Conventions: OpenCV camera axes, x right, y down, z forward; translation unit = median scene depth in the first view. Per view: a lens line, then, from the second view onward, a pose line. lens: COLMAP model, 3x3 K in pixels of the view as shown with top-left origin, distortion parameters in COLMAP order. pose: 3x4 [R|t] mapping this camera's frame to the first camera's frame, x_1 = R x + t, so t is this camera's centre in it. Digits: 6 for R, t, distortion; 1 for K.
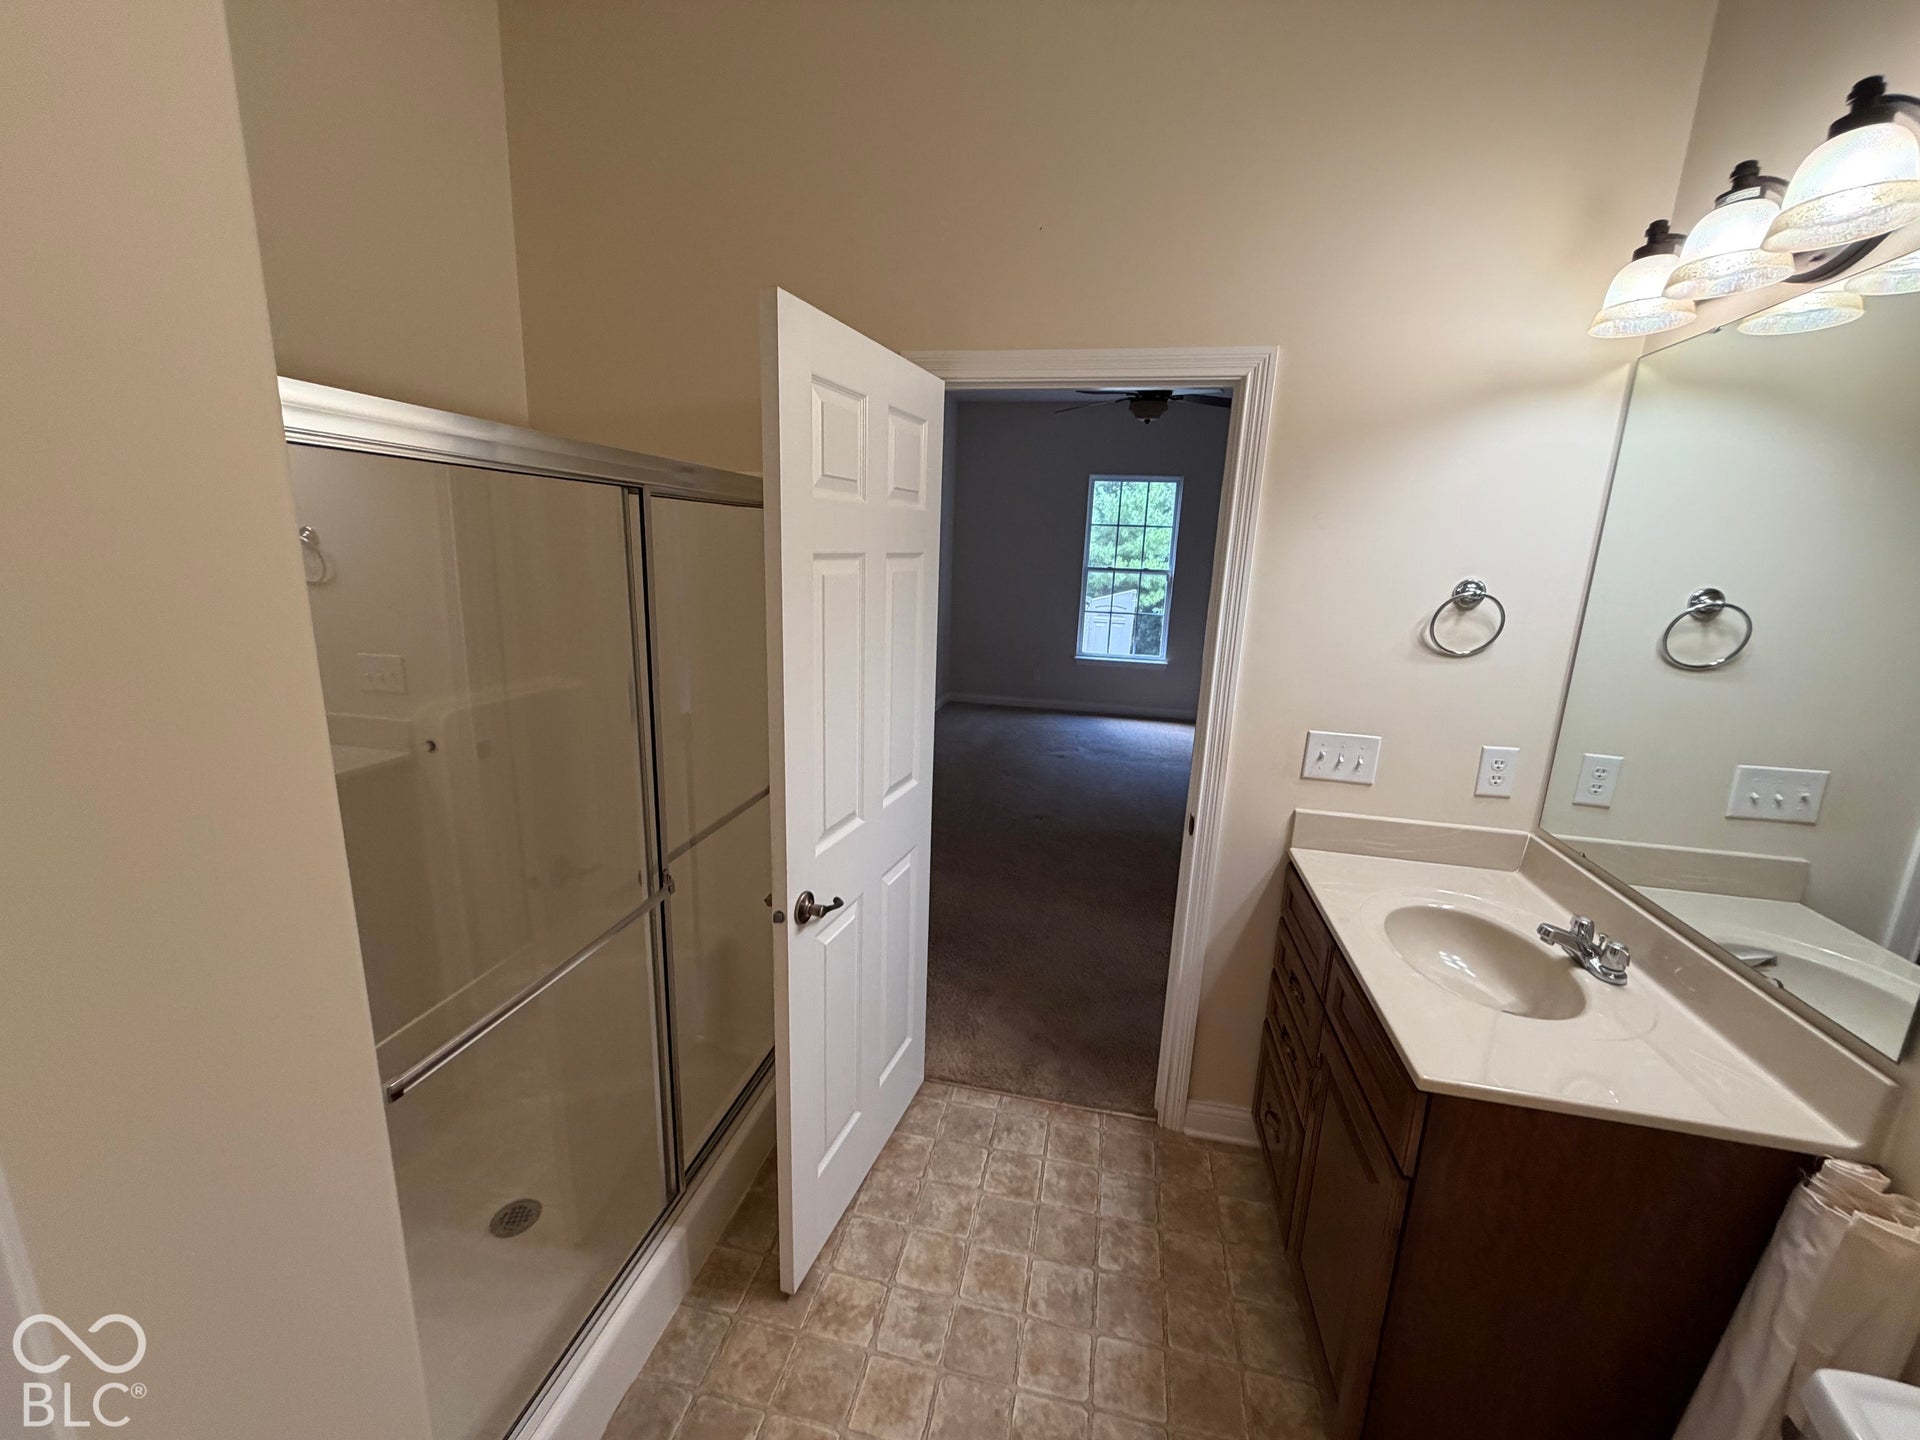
lens RADIAL K [[762.0, 0, 950.4], [0, 762.0, 723.3], [0, 0, 1]] dist [-0.000110, -0.000180]
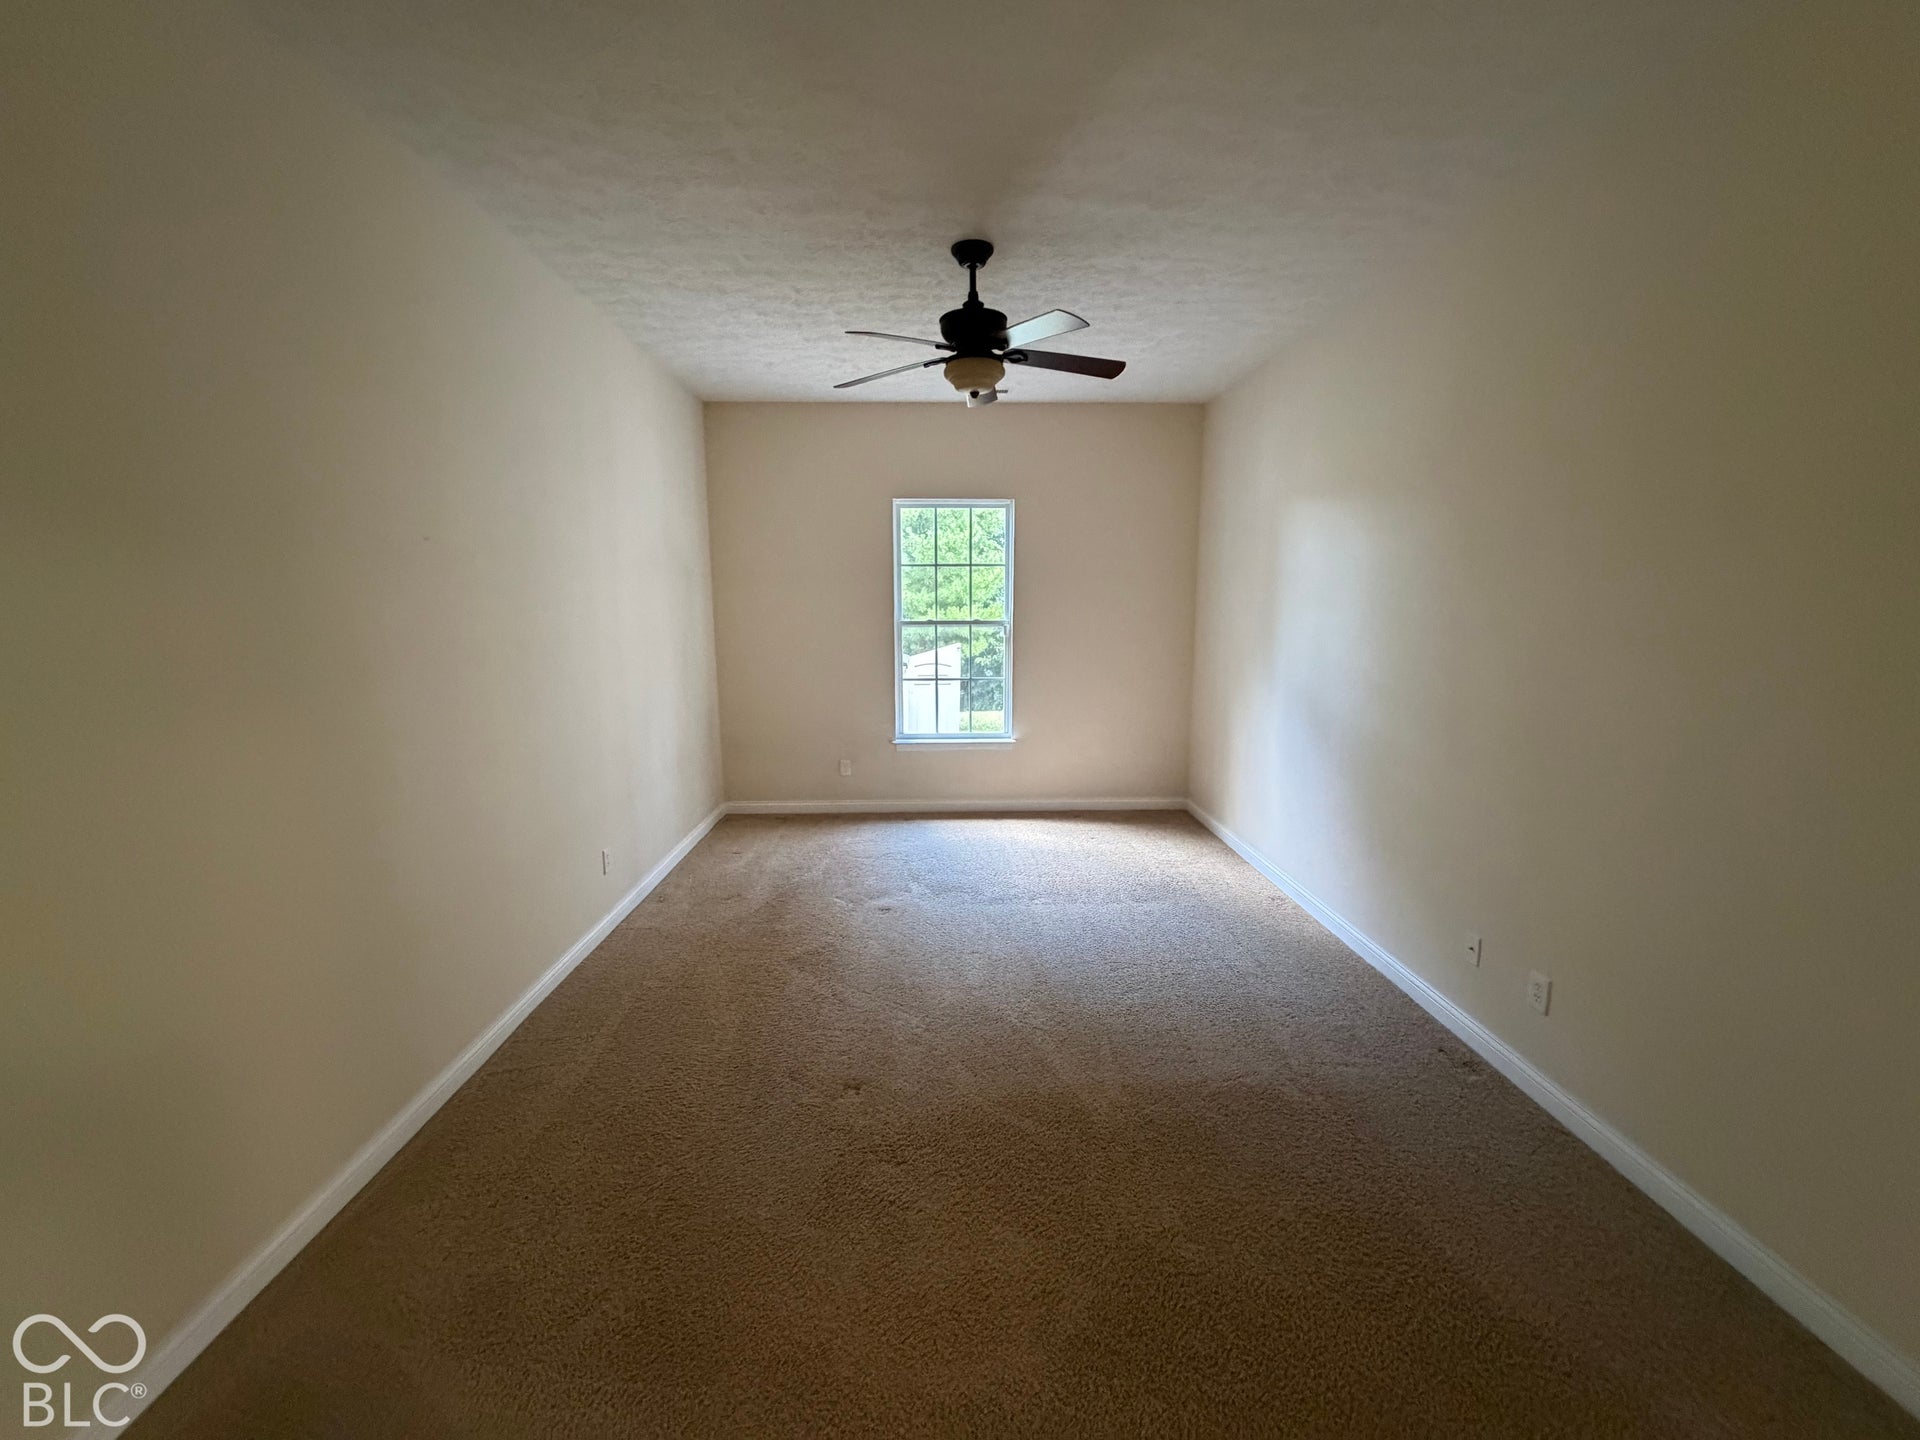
lens RADIAL K [[762.0, 0, 956.8], [0, 762.0, 721.1], [0, 0, 1]] dist [-0.000110, -0.000180]
pose [[0.968604, -0.075100, 0.236995, 0.049148], [0.090388, 0.994425, -0.054301, -0.061944], [-0.231595, 0.074018, 0.969992, 0.271804]]
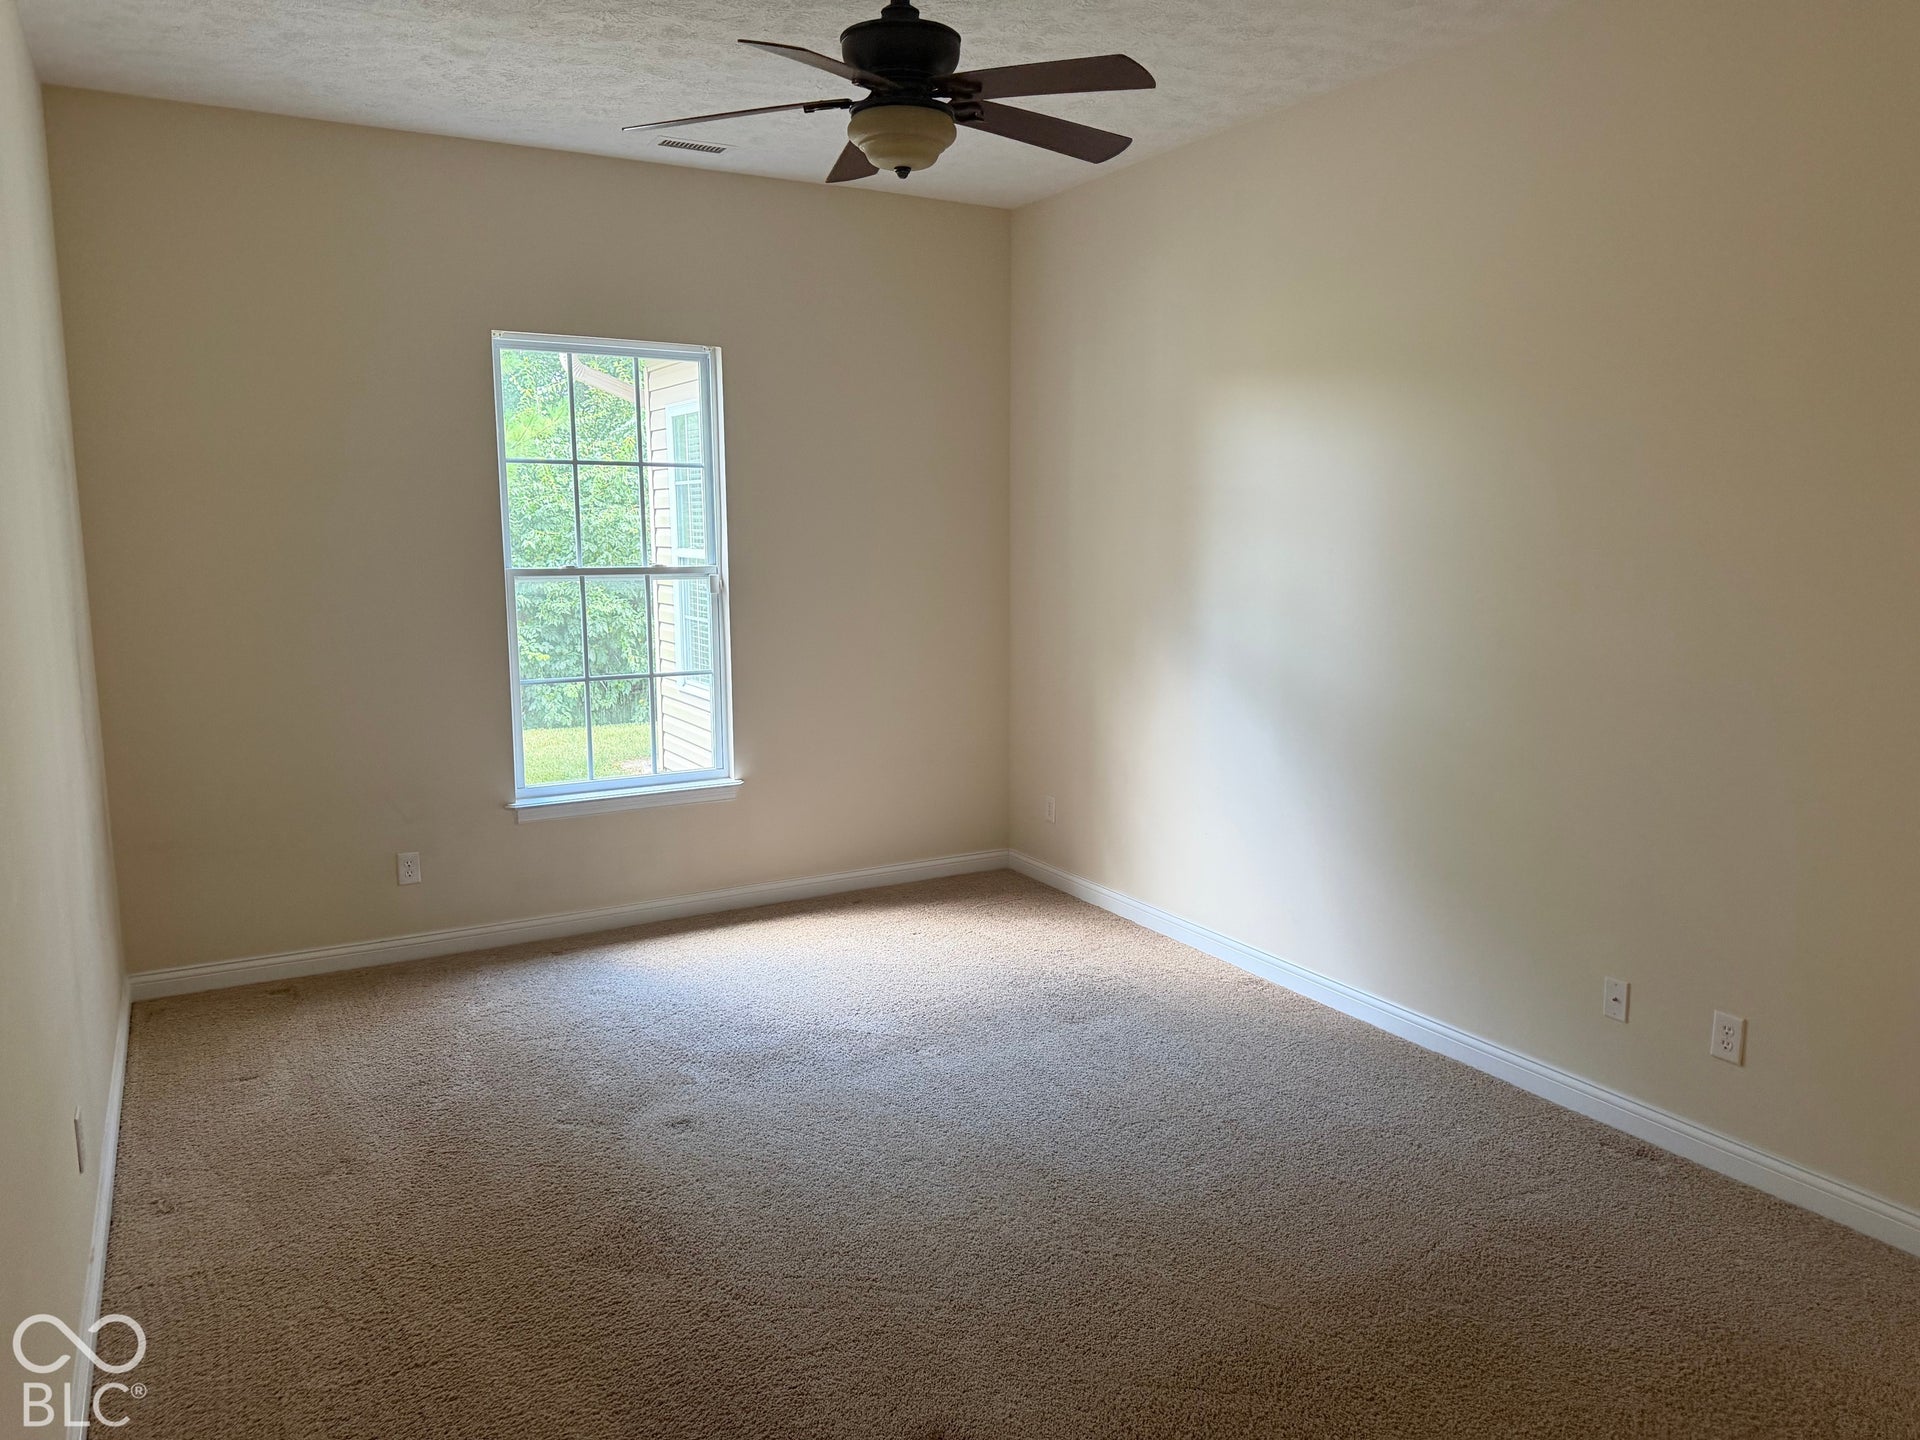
lens RADIAL K [[1344.4, 0, 964.7], [0, 1344.4, 720.4], [0, 0, 1]] dist [0.005863, -0.002414]
pose [[0.737050, -0.135797, 0.662055, -0.111957], [0.177244, 0.984156, 0.004542, -0.093198], [-0.652182, 0.113997, 0.749442, 0.355148]]
